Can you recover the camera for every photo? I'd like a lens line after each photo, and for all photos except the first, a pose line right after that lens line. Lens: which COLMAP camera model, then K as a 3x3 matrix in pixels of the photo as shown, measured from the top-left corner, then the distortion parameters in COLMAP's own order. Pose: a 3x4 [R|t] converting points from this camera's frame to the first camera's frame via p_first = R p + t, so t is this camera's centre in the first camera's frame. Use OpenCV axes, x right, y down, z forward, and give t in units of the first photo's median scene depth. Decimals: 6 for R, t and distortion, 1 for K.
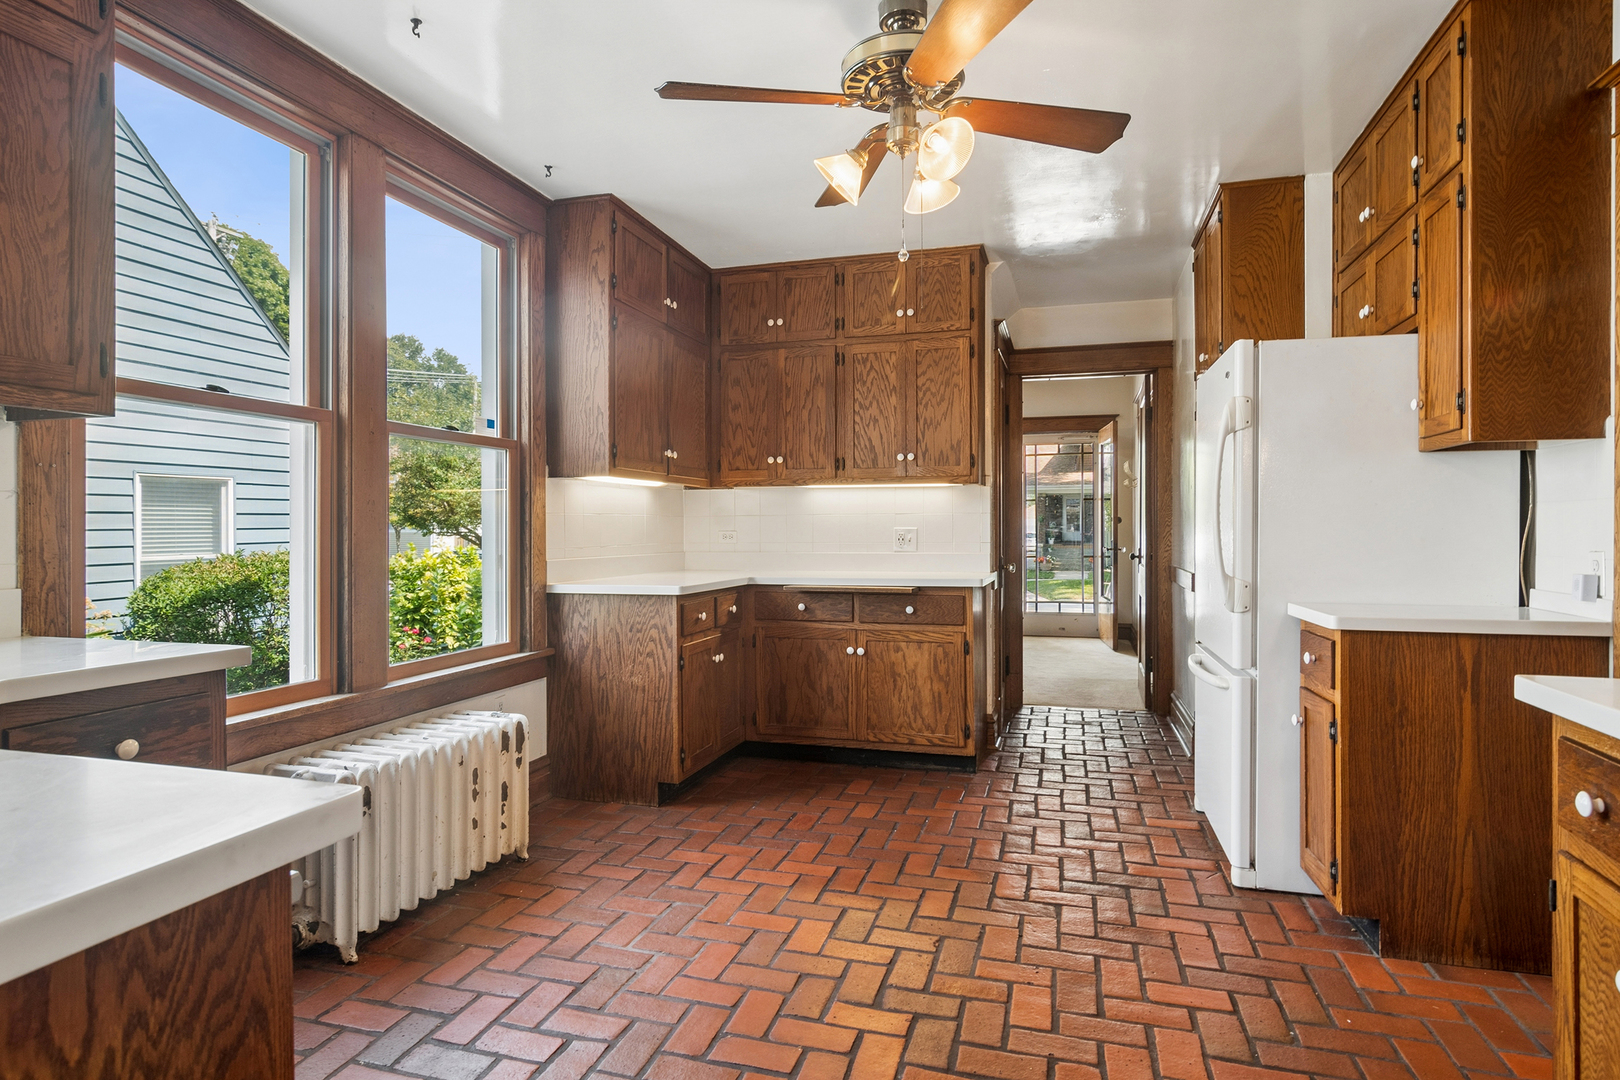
lens RADIAL K [[888.3, 0, 810.0], [0, 888.3, 532.1], [0, 0, 1]] dist [-0.001432, -0.000936]
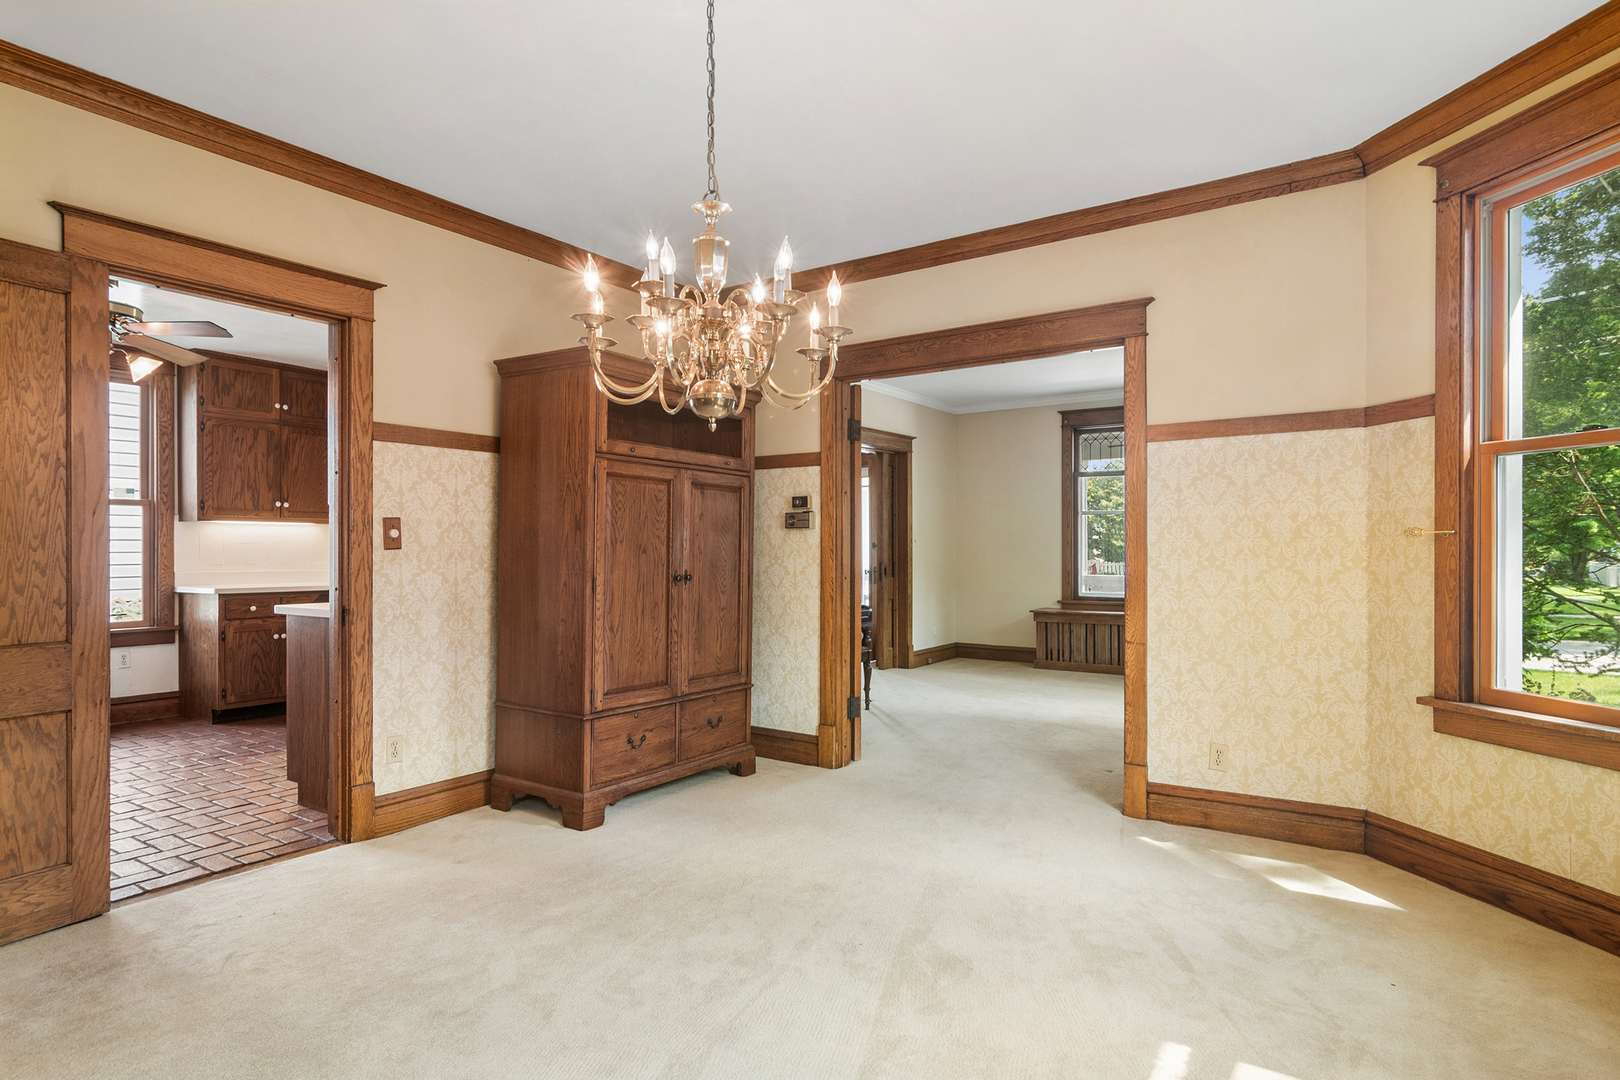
lens RADIAL K [[888.3, 0, 810.0], [0, 888.3, 532.1], [0, 0, 1]] dist [-0.001432, -0.000936]
pose [[0.951742, -0.007555, -0.306807, 1.339983], [0.001263, 0.999785, -0.020703, -0.006236], [0.306897, 0.019317, 0.951547, -0.206663]]
